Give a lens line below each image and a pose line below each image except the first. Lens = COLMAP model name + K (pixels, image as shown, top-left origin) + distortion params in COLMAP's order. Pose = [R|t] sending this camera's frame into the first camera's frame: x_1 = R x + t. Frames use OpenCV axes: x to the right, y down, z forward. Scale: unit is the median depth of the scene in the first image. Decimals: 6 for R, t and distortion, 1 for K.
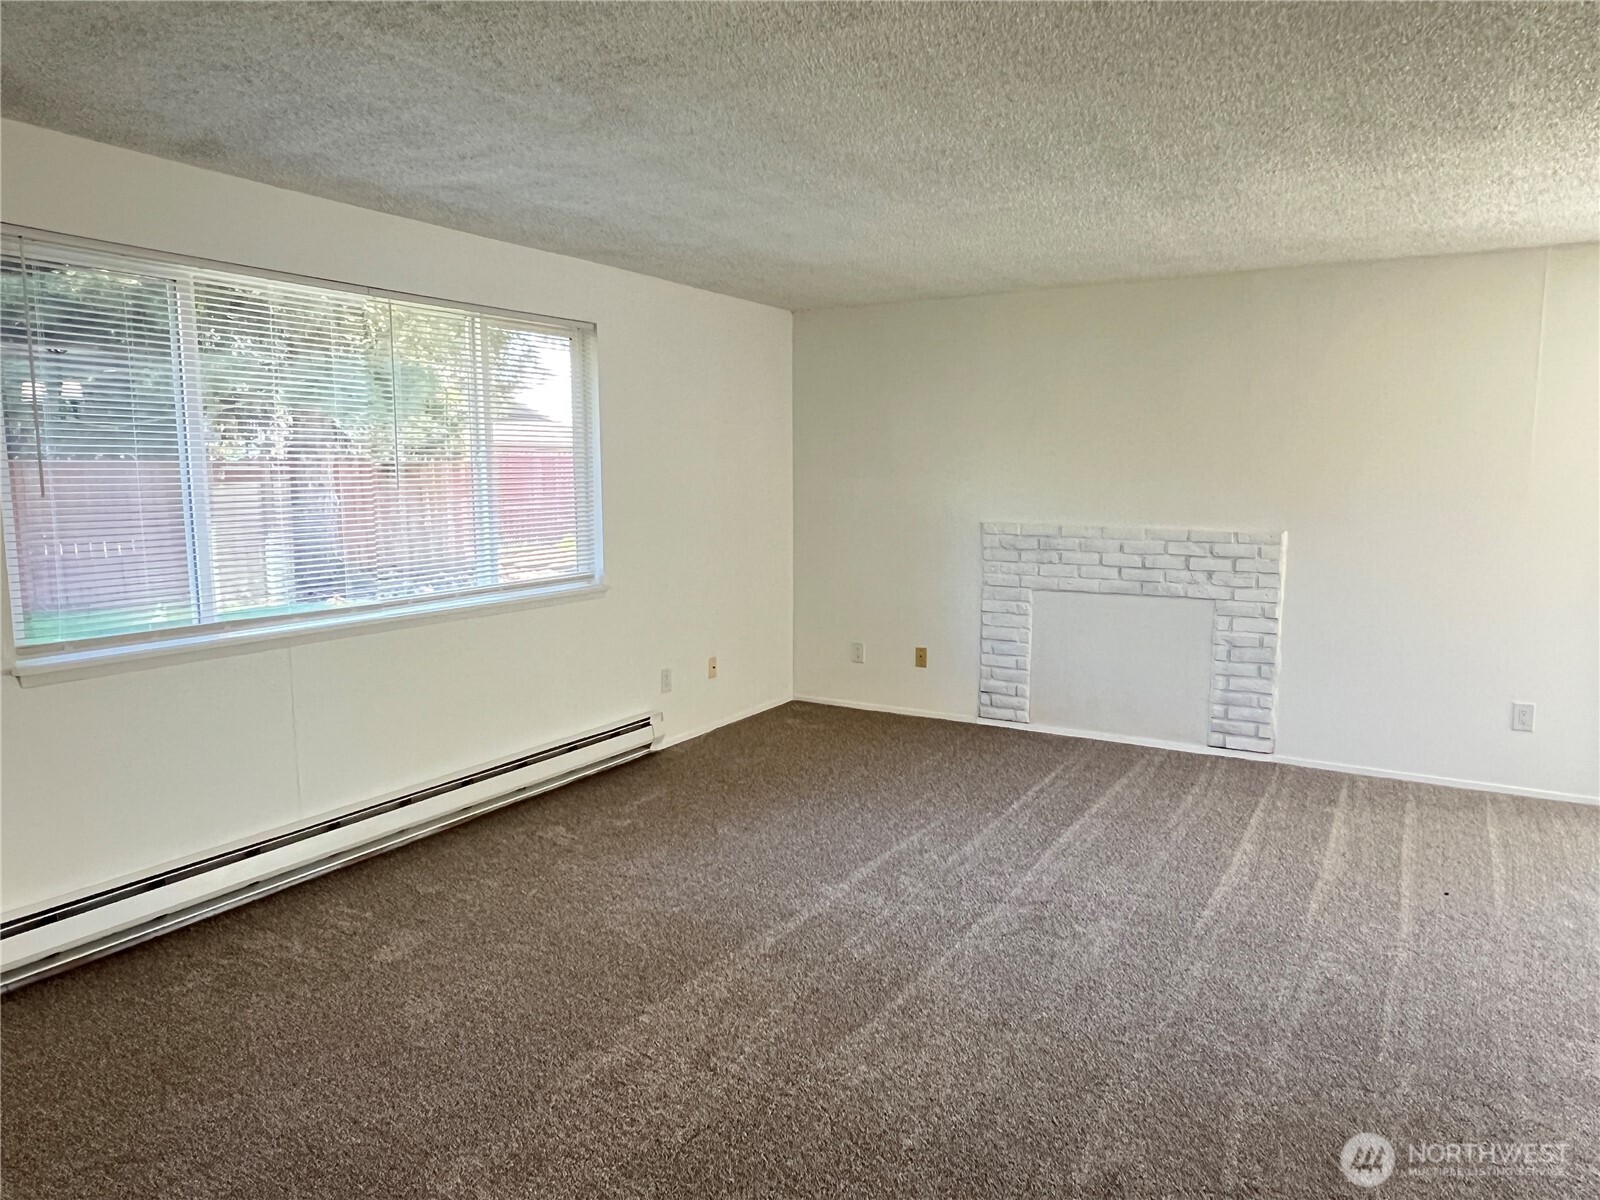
lens RADIAL K [[1047.3, 0, 797.1], [0, 1047.3, 606.8], [0, 0, 1]] dist [-0.003234, 0.004237]
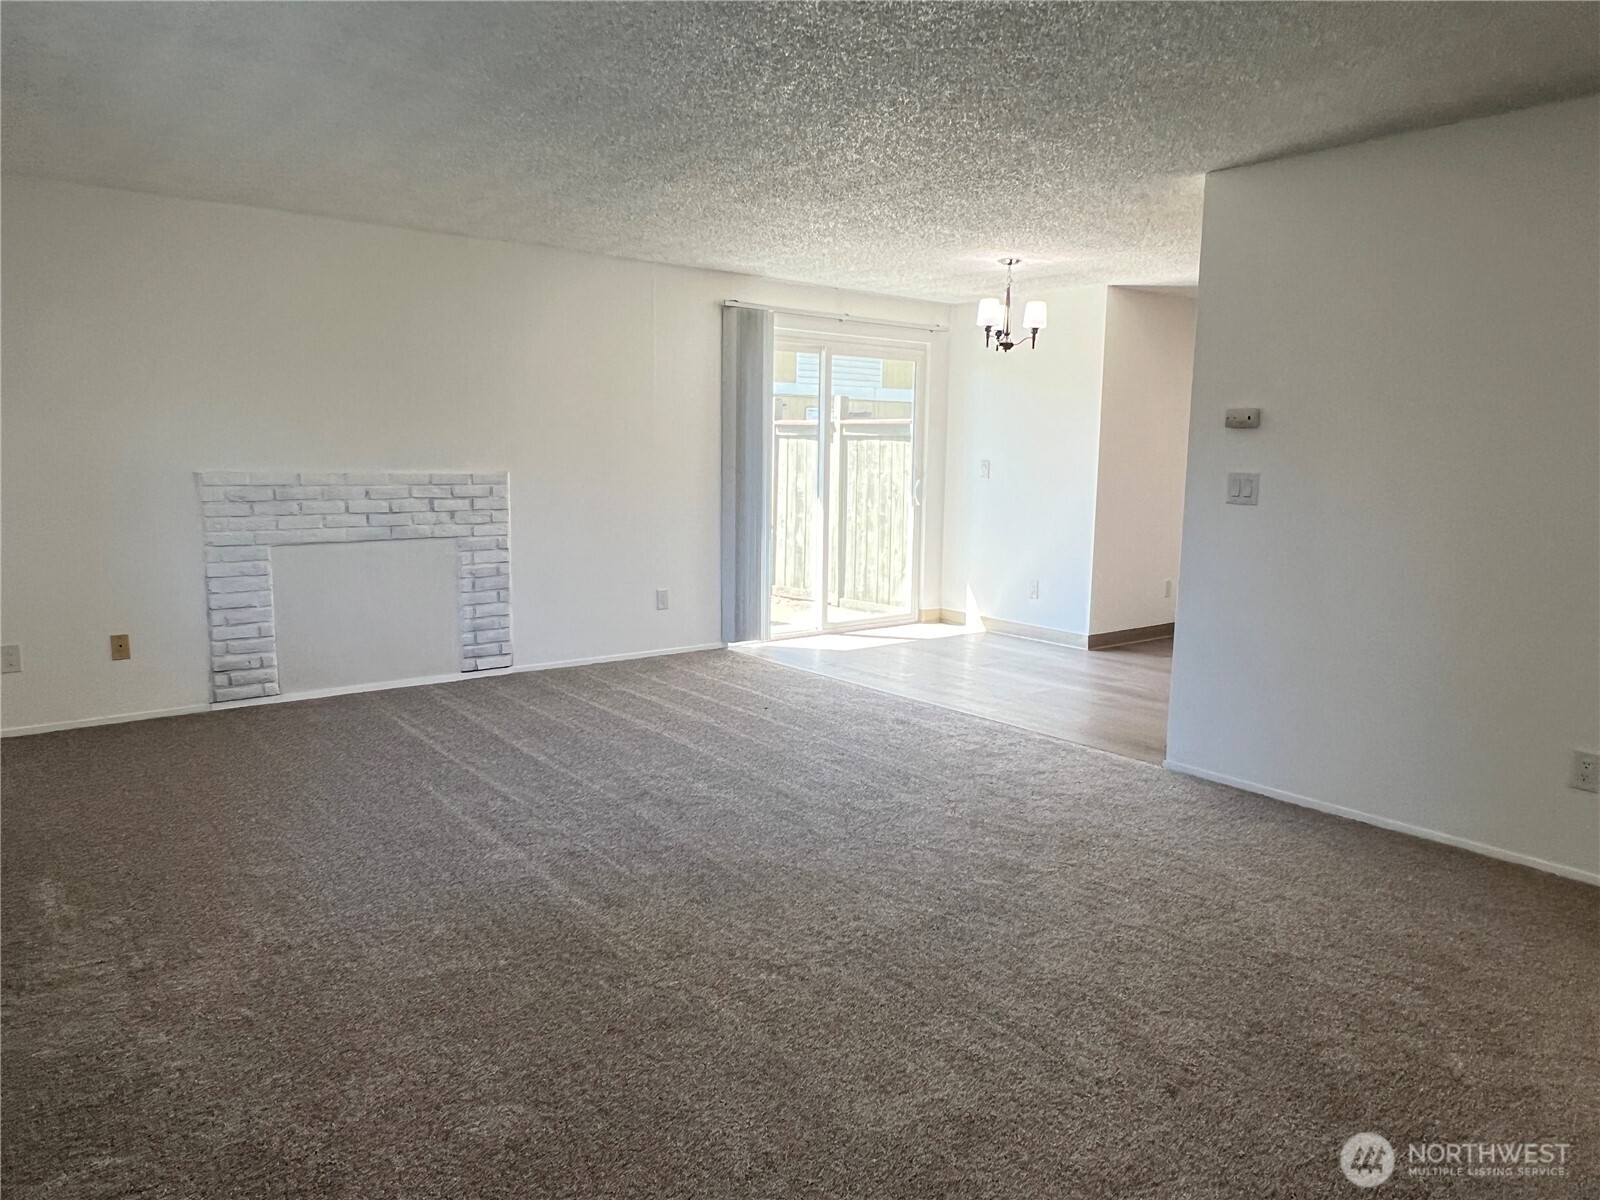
lens RADIAL K [[1047.3, 0, 794.2], [0, 1047.3, 603.6], [0, 0, 1]] dist [-0.003234, 0.004237]
pose [[0.363264, -0.134938, 0.921863, -0.484990], [0.103905, 0.989151, 0.103843, -0.015077], [-0.925874, 0.058064, 0.373344, 0.274228]]
